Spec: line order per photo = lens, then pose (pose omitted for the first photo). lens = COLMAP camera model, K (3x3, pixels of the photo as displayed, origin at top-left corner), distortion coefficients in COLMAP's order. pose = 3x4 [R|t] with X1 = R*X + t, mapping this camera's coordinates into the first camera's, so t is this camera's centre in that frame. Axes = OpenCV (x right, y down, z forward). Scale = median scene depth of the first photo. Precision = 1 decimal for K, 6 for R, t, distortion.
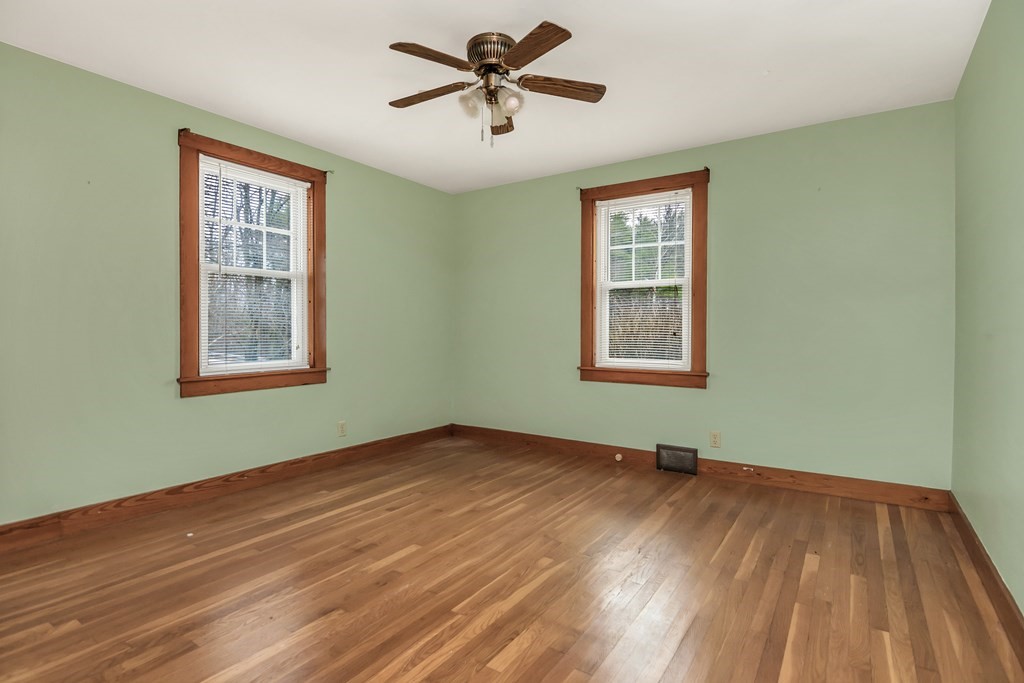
lens RADIAL K [[510.9, 0, 528.9], [0, 510.9, 331.8], [0, 0, 1]] dist [-0.006555, -0.010847]
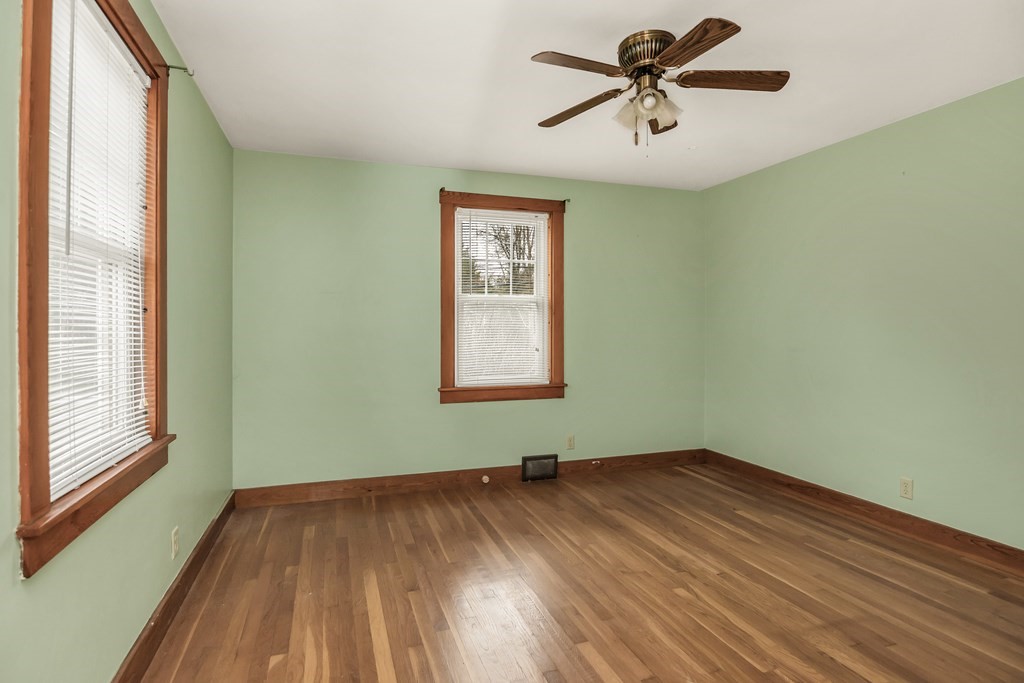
lens RADIAL K [[510.9, 0, 484.5], [0, 510.9, 326.9], [0, 0, 1]] dist [-0.006555, -0.010847]
pose [[0.633981, 0.000383, 0.773348, -0.623370], [0.007772, 0.999946, -0.006866, -0.036946], [-0.773309, 0.010363, 0.633944, 0.430310]]
